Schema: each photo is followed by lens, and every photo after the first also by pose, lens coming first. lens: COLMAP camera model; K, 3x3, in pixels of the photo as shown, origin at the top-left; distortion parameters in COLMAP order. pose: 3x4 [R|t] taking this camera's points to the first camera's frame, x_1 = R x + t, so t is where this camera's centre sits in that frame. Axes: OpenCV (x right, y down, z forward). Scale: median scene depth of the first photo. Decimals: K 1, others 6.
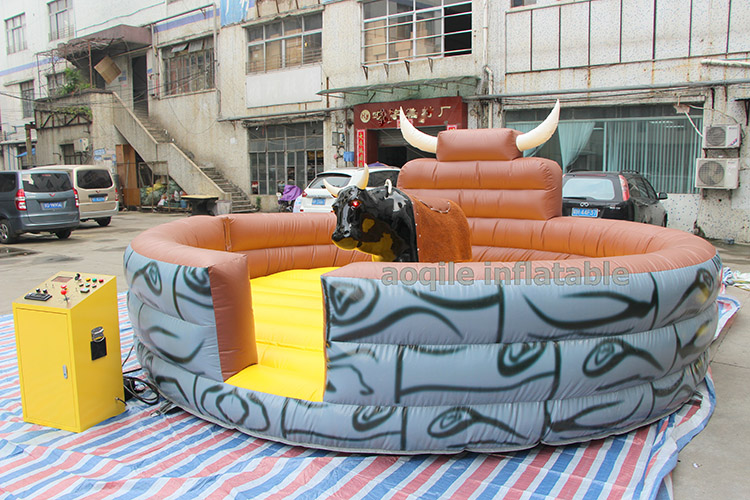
lens RADIAL K [[608.4, 0, 375.0], [0, 608.4, 250.0], [0, 0, 1]] dist [-0.195913, 0.157789]
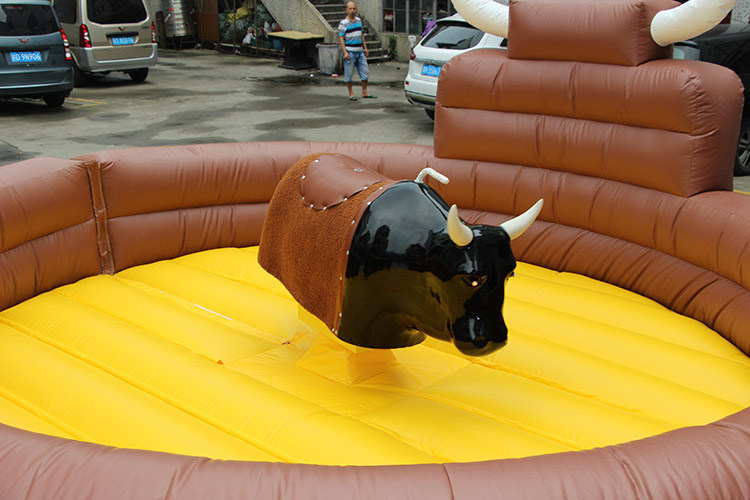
lens RADIAL K [[932.7, 0, 375.0], [0, 932.7, 250.0], [0, 0, 1]] dist [-0.025122, 0.350375]
pose [[0.960246, 0.083410, -0.266403, 0.088631], [-0.038819, 0.984944, 0.168458, -0.044825], [0.276443, -0.151420, 0.949026, 0.068812]]
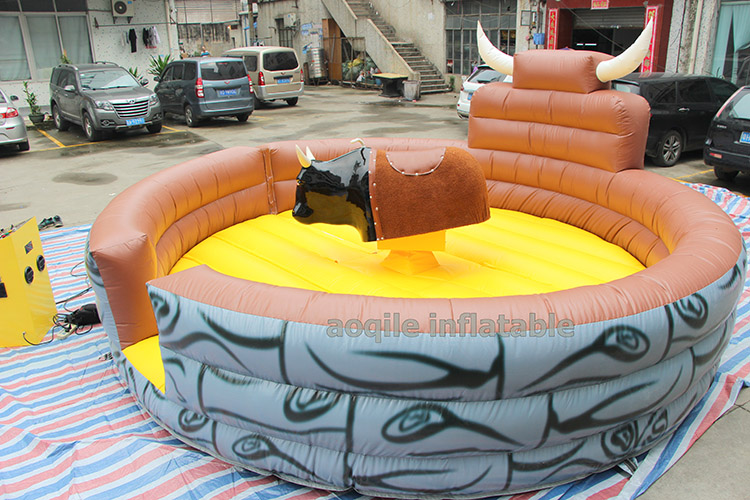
lens RADIAL K [[608.4, 0, 375.0], [0, 608.4, 250.0], [0, 0, 1]] dist [-0.195913, 0.157789]
pose [[0.924061, 0.119764, -0.362998, 0.102912], [-0.036885, 0.973155, 0.227177, -0.041828], [0.380461, -0.196536, 0.903672, 0.043210]]
